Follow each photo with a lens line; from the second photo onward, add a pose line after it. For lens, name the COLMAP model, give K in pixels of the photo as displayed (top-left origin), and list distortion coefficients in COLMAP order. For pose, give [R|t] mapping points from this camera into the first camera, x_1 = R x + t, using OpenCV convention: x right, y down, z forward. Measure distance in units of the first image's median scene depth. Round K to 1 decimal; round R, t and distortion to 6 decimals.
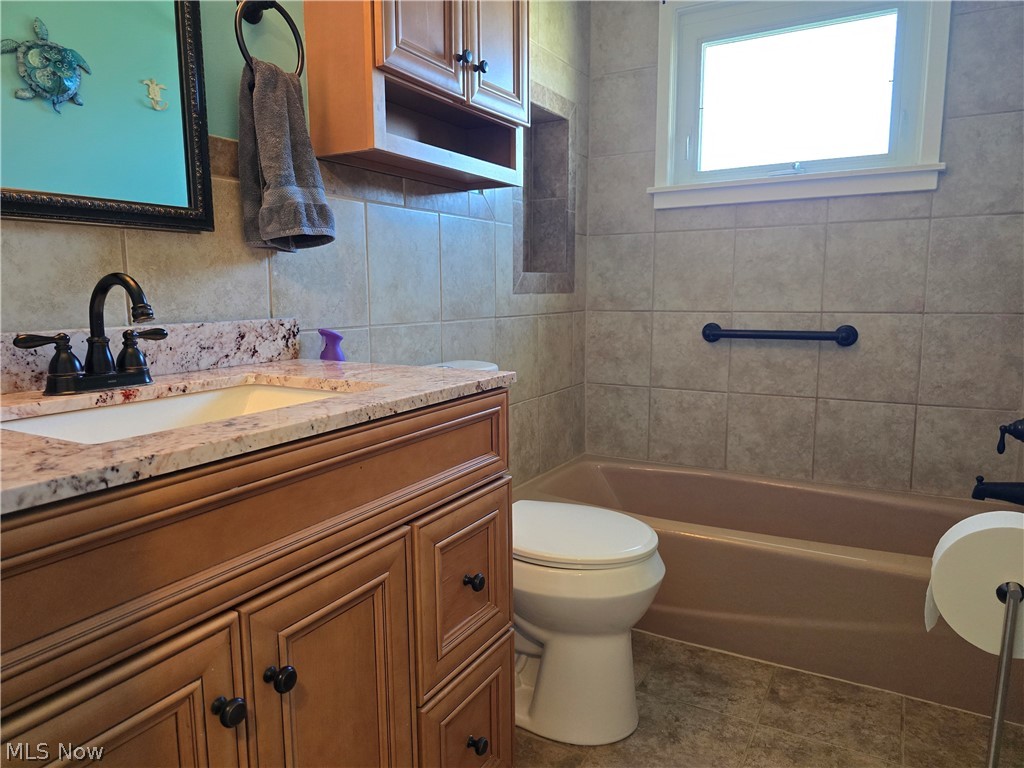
lens RADIAL K [[688.1, 0, 507.4], [0, 688.1, 394.9], [0, 0, 1]] dist [0.045927, -0.042724]
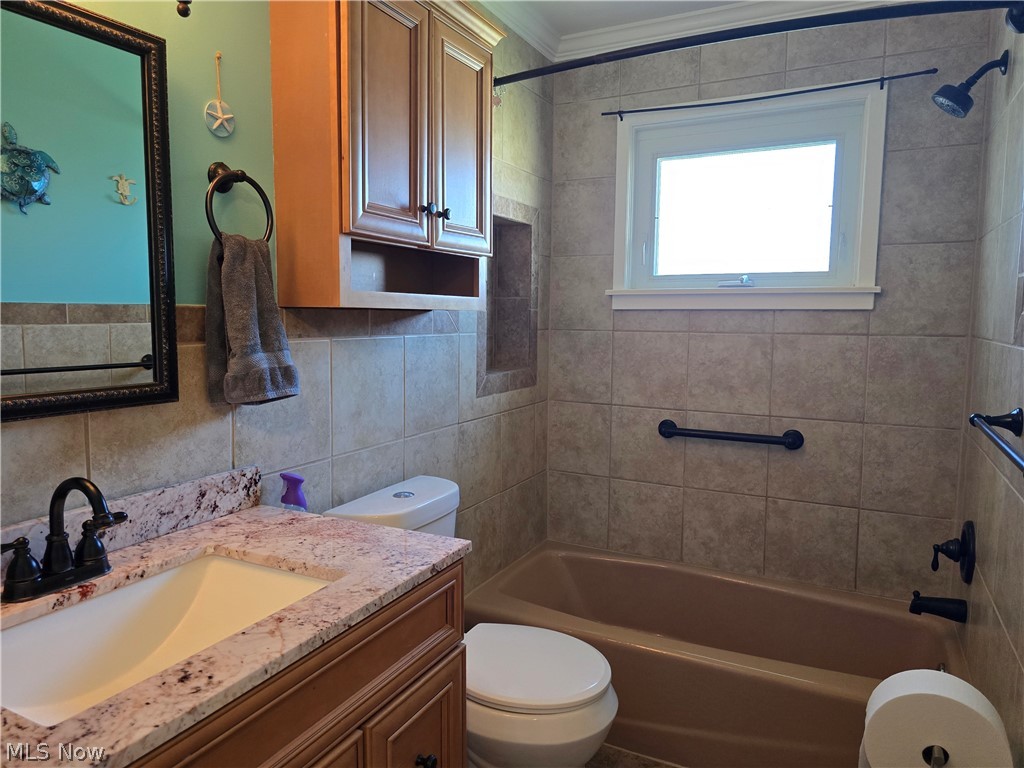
lens RADIAL K [[688.1, 0, 512.6], [0, 688.1, 375.8], [0, 0, 1]] dist [0.045927, -0.042724]
pose [[0.998683, 0.010974, 0.050110, 0.011928], [-0.008661, 0.998898, -0.046133, -0.143409], [-0.050561, 0.045638, 0.997678, -0.031521]]
